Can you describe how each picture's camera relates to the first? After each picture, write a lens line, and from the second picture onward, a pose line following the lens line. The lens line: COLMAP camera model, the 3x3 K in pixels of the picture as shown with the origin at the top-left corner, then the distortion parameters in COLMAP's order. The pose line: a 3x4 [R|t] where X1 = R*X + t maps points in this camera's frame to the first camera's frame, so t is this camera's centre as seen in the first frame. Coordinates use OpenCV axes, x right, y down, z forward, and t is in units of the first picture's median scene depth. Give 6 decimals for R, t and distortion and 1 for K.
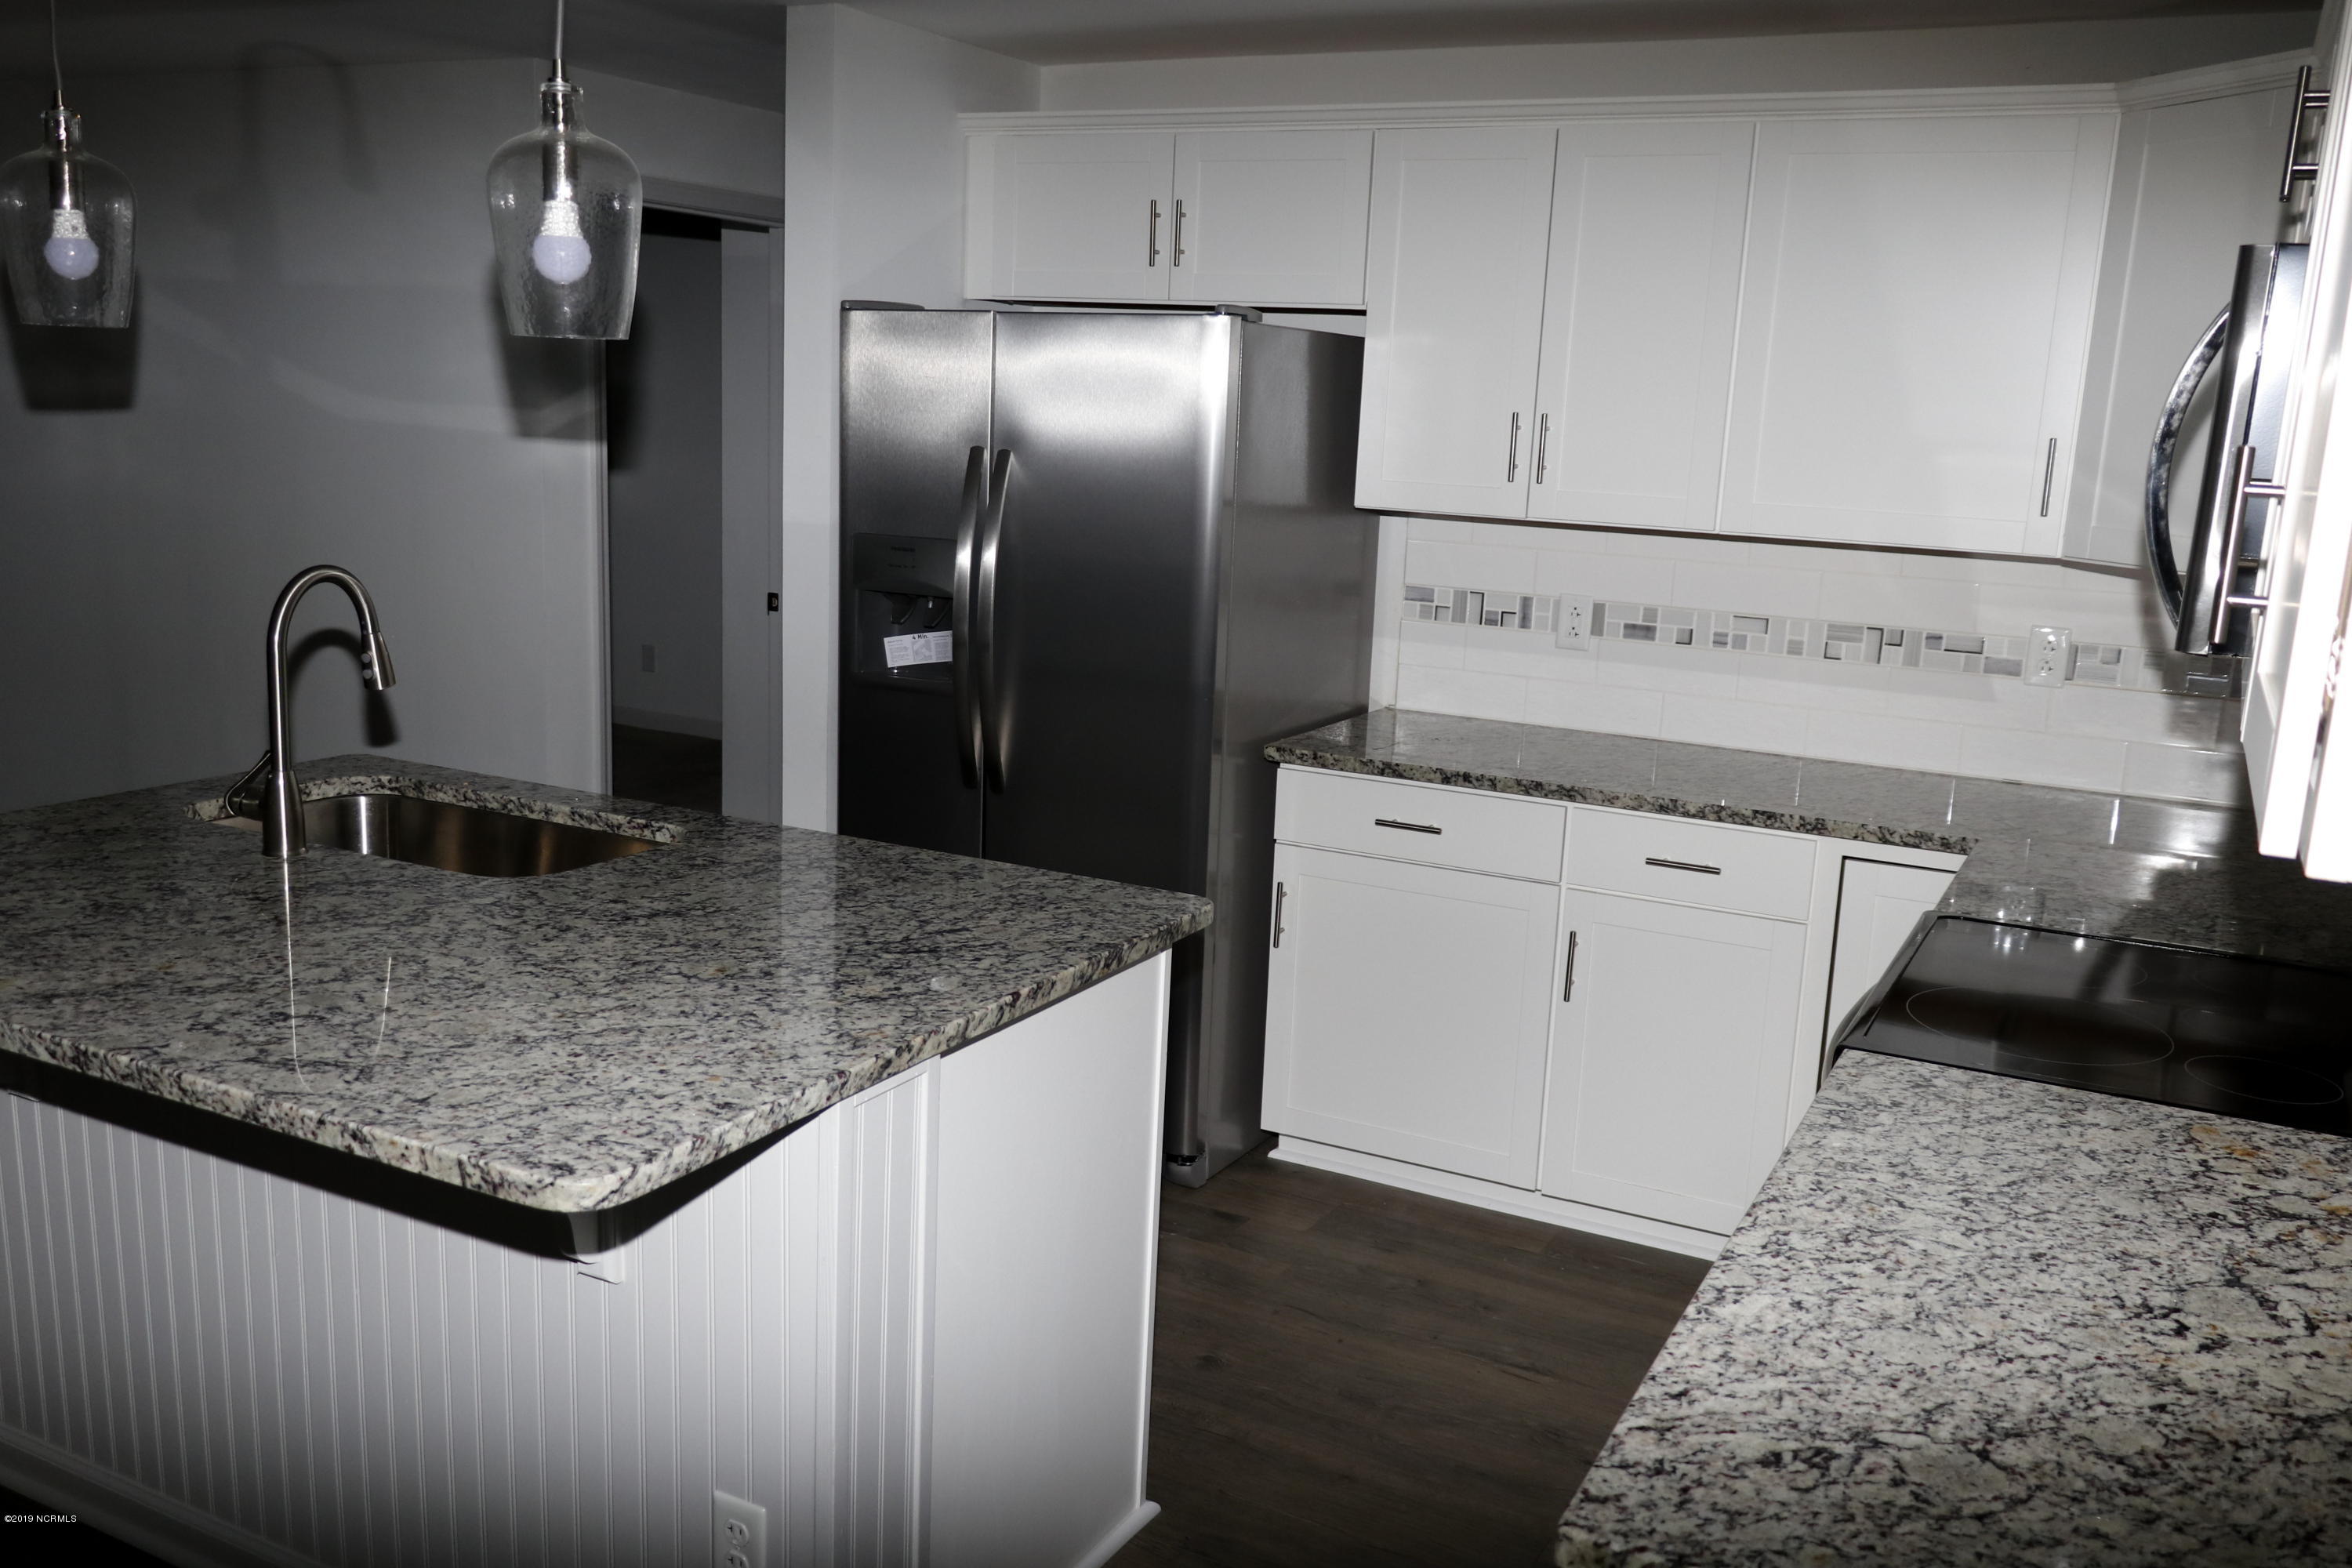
lens RADIAL K [[1970.3, 0, 1180.9], [0, 1970.3, 825.2], [0, 0, 1]] dist [-0.004570, -0.003344]
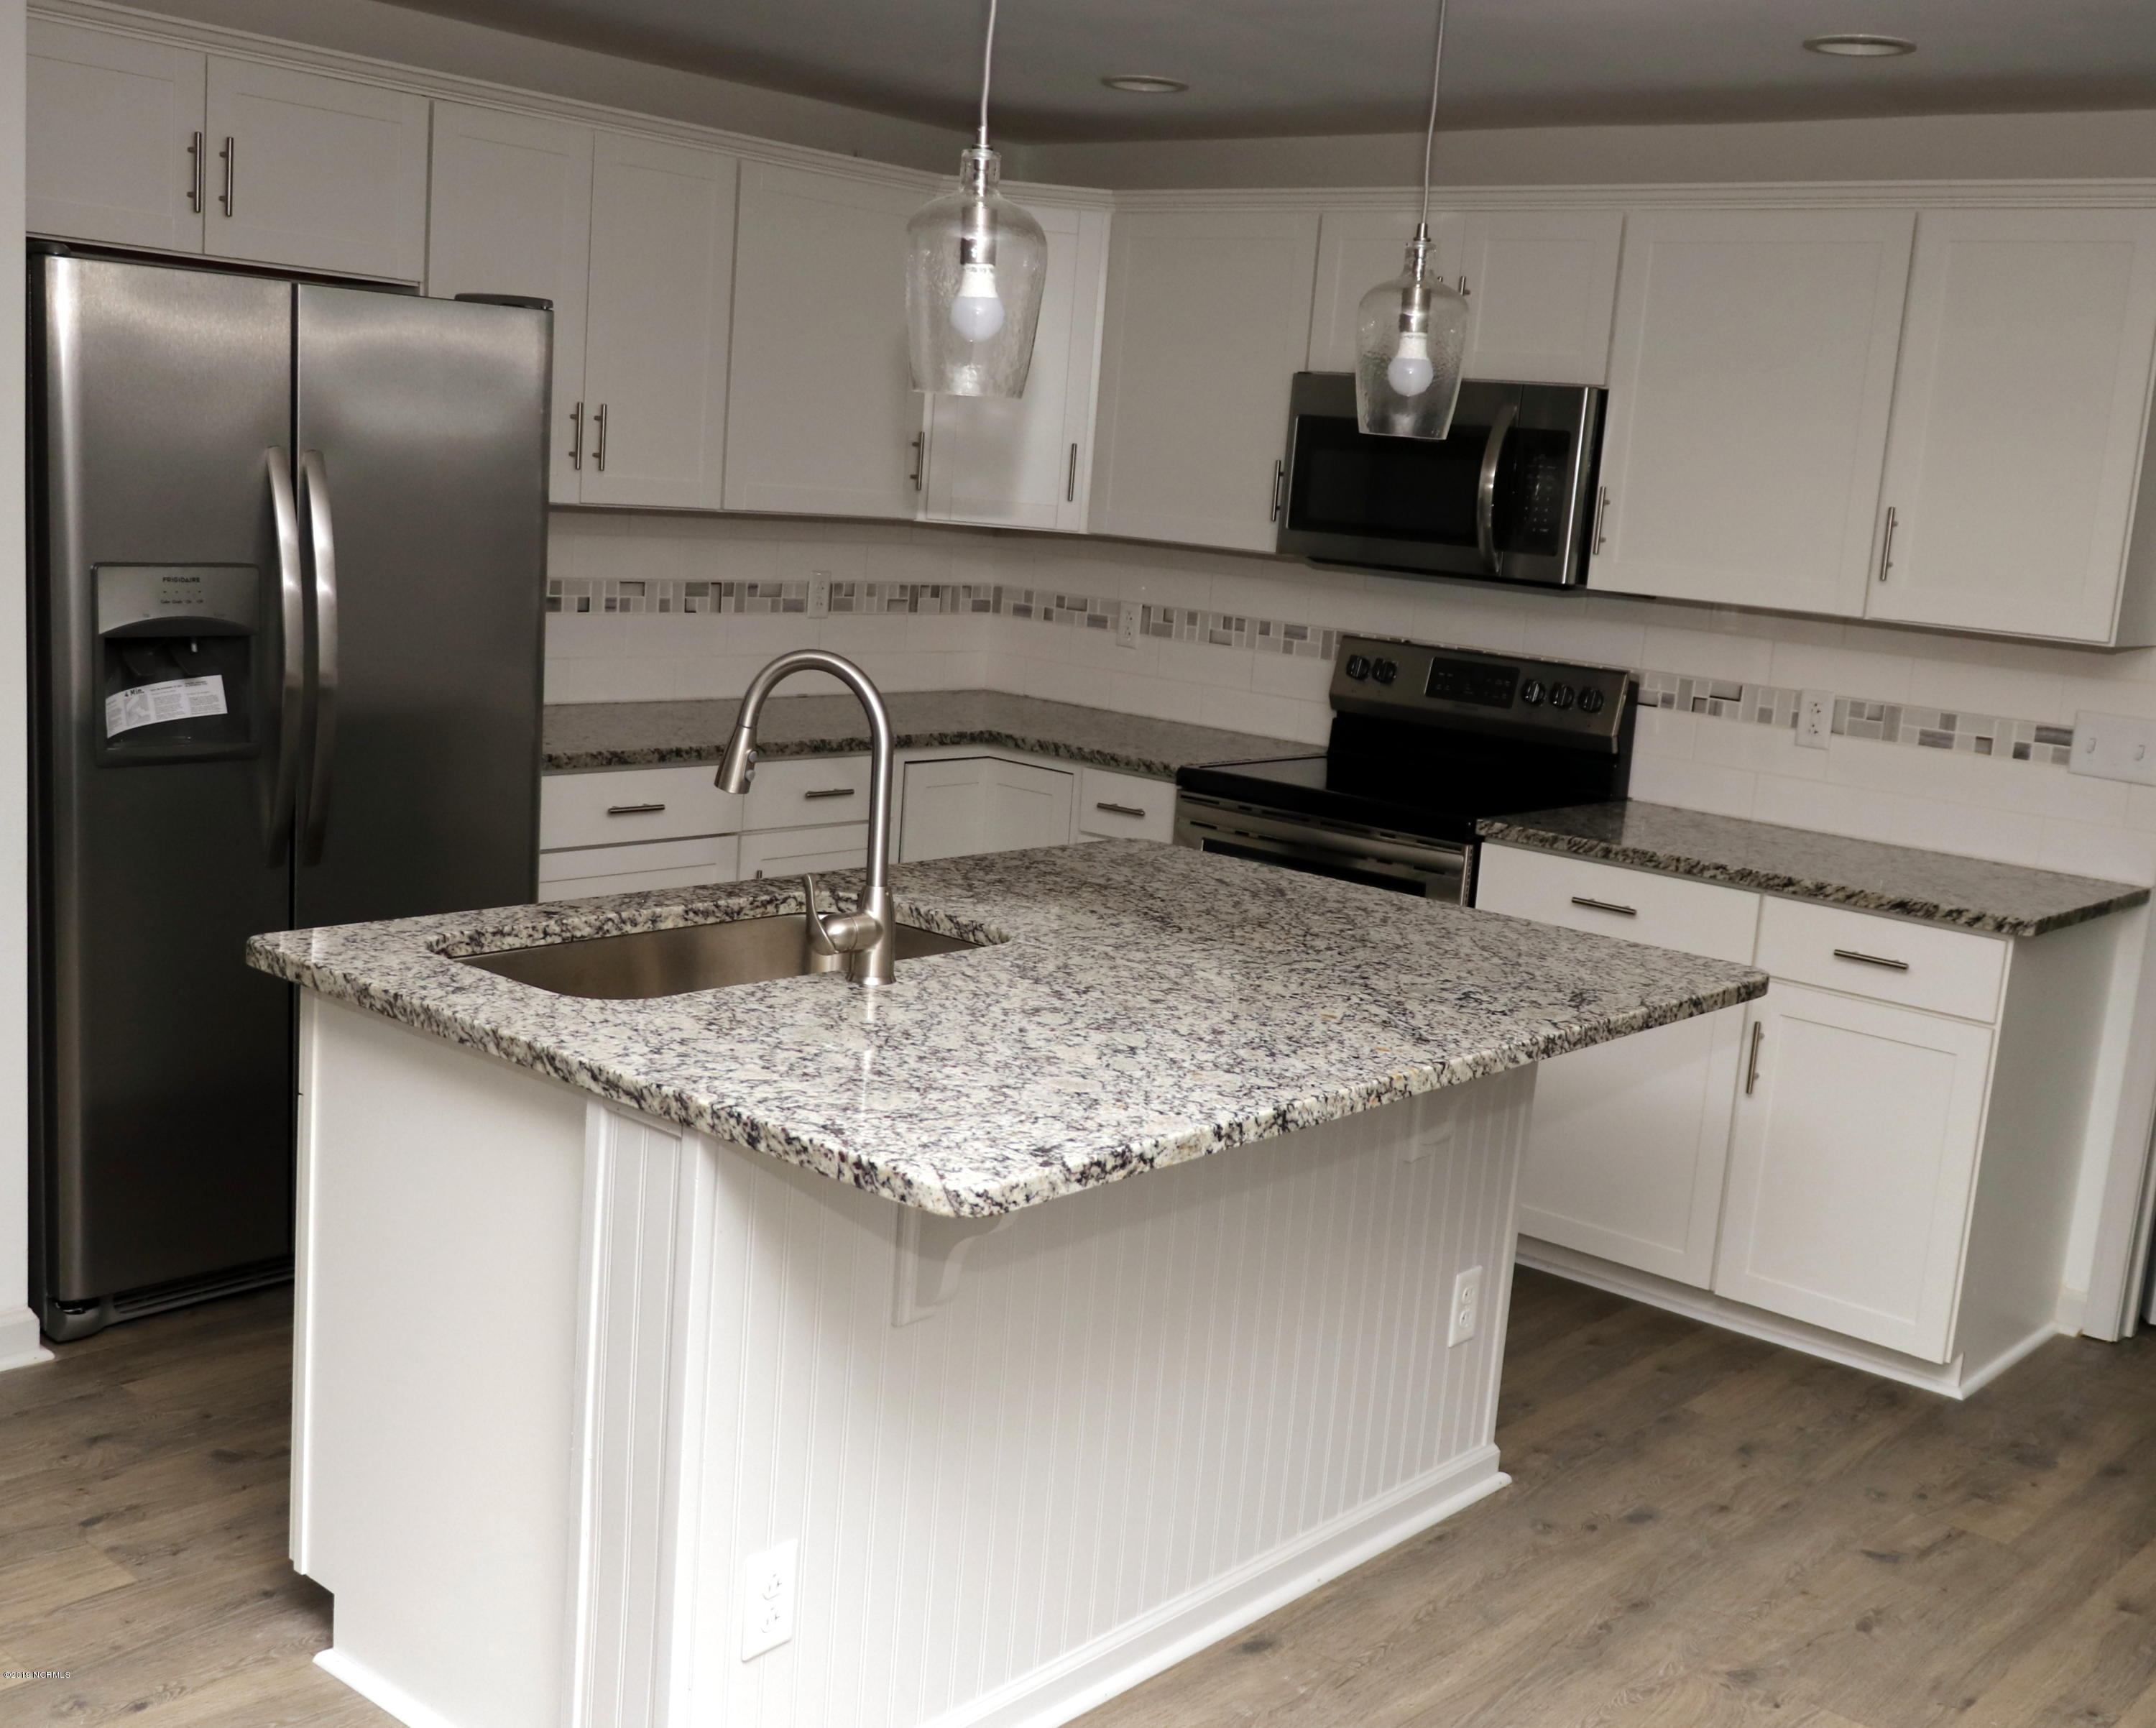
lens RADIAL K [[2368.1, 0, 1131.1], [0, 2368.1, 877.3], [0, 0, 1]] dist [-0.008350, 0.001569]
pose [[0.221212, -0.196881, 0.955145, -1.583037], [0.140109, 0.975665, 0.168662, -0.213173], [-0.965109, 0.096514, 0.243414, 0.695309]]
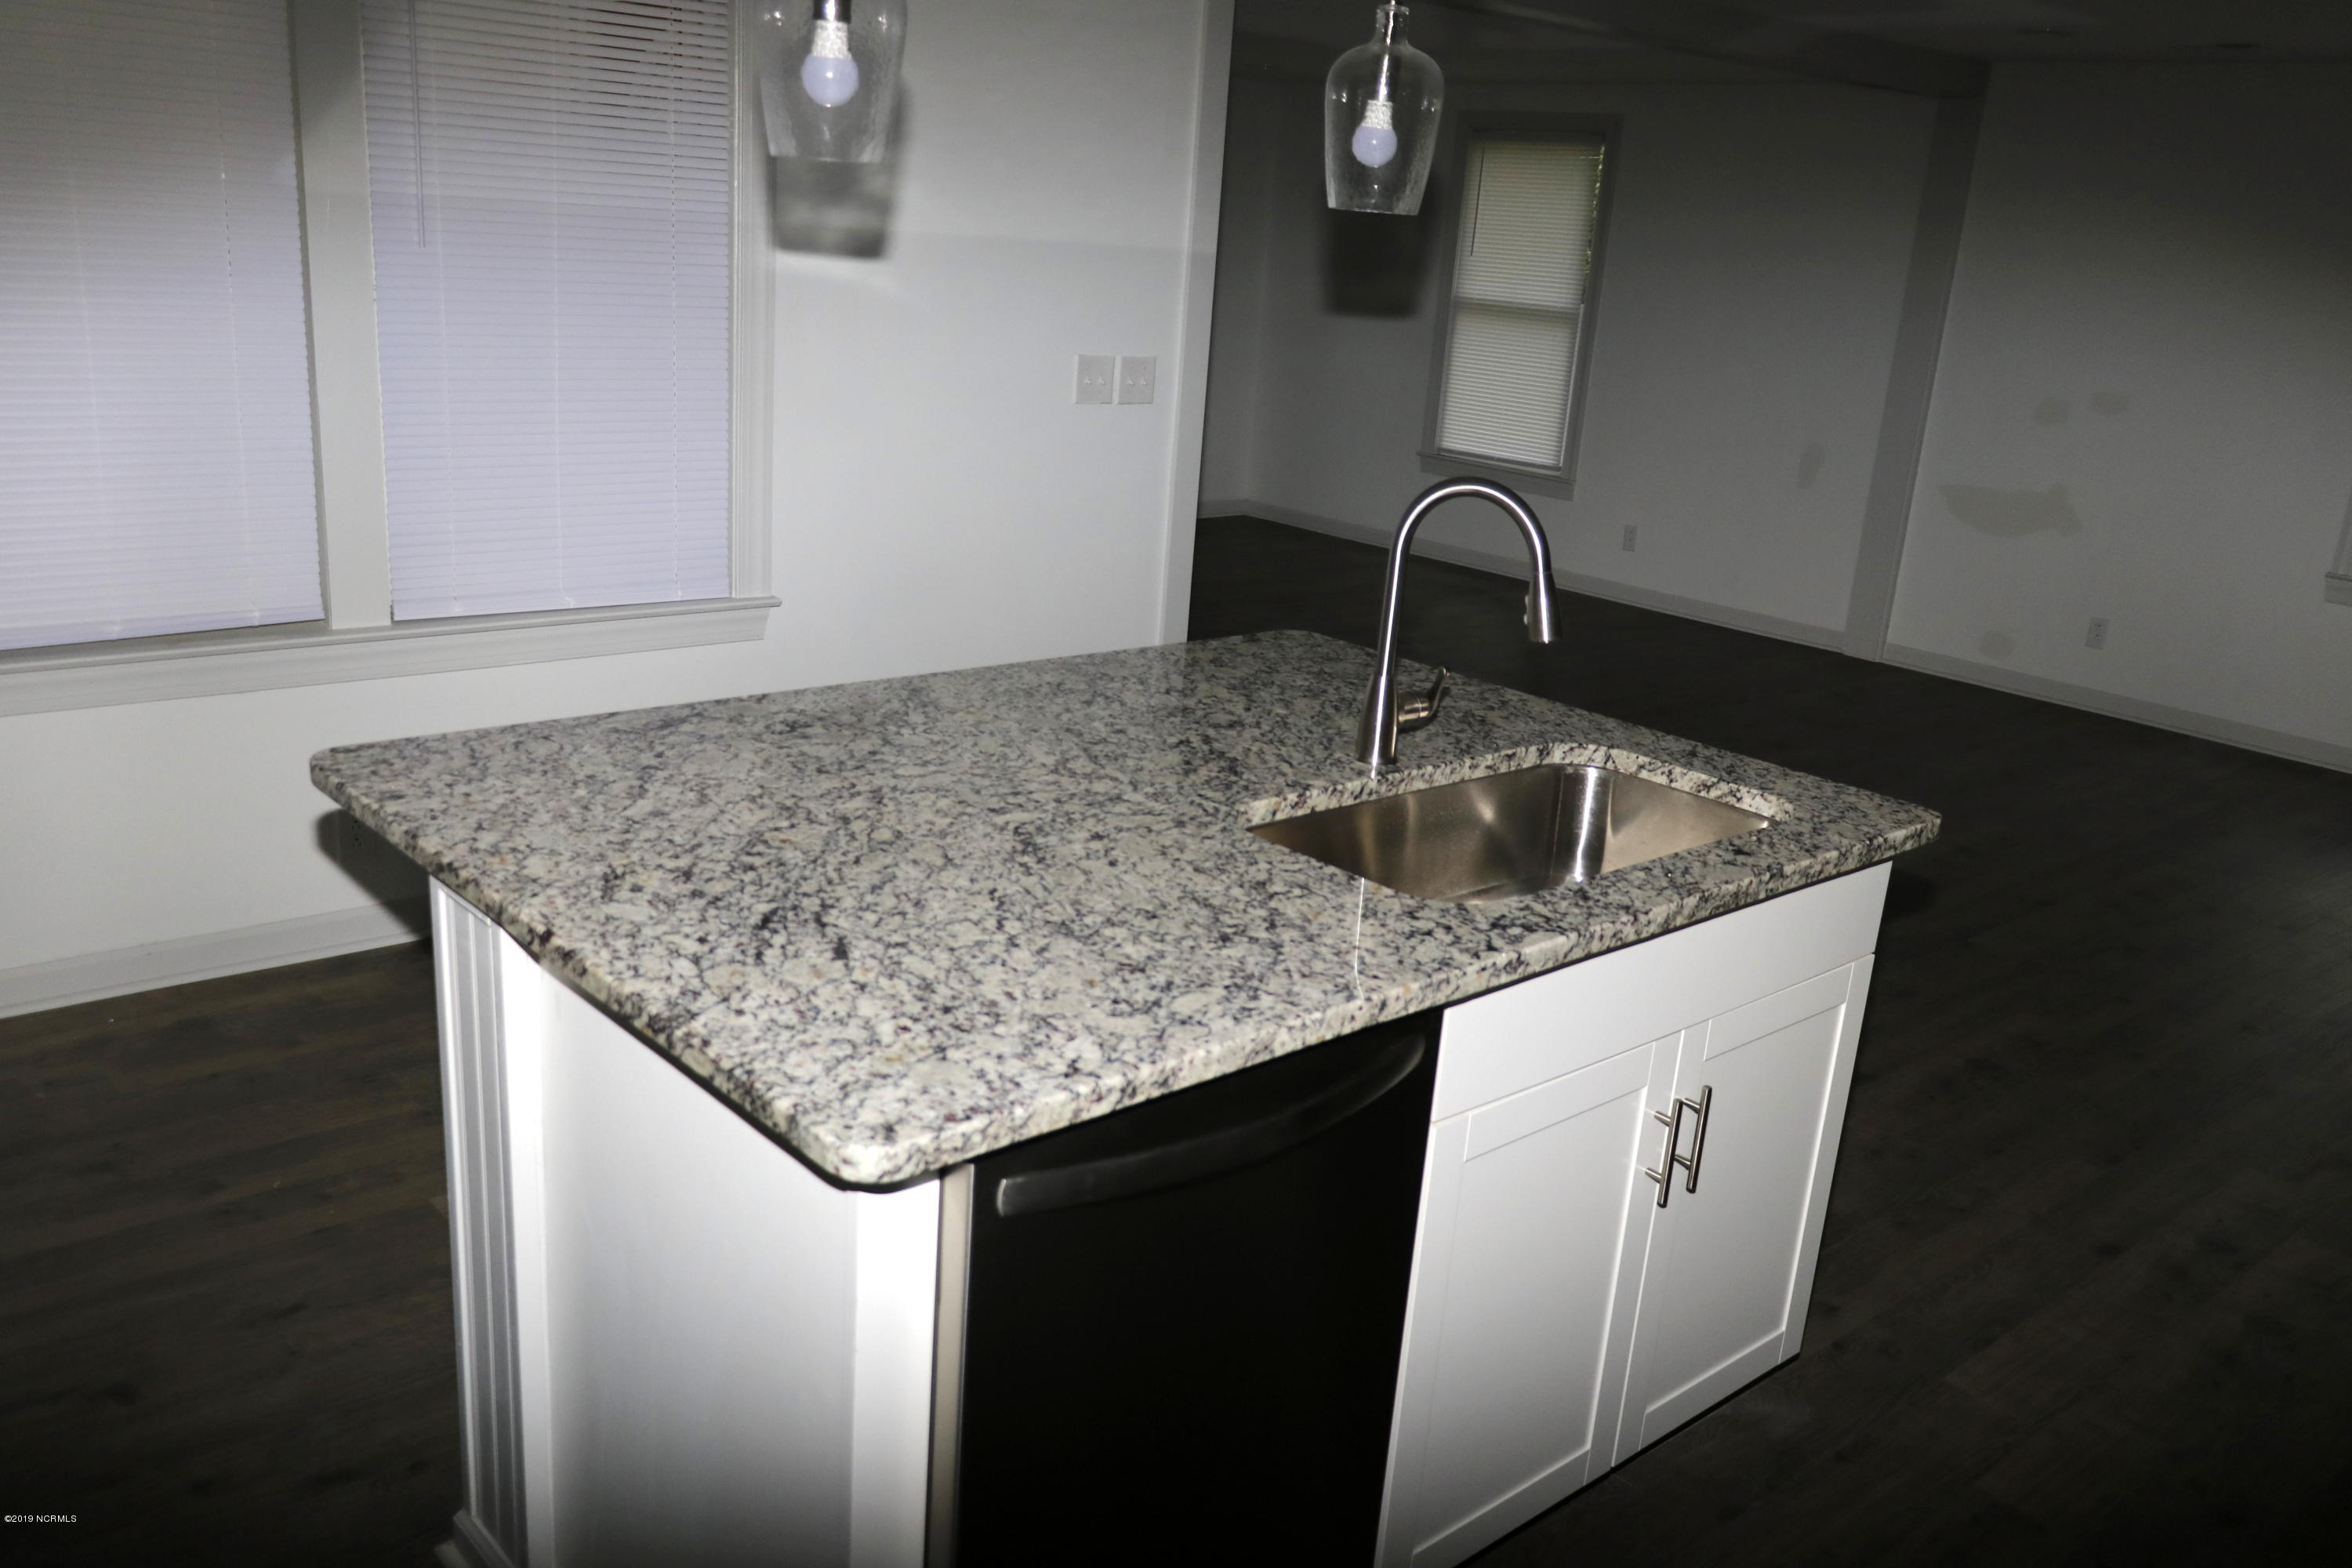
lens RADIAL K [[1925.7, 0, 1176.0], [0, 1925.7, 784.0], [0, 0, 1]] dist [0.003678, 0.000536]
pose [[-0.350597, 0.200852, -0.914735, 0.494311], [-0.284045, 0.907919, 0.308223, -0.264619], [0.892413, 0.367888, -0.261263, 1.290729]]
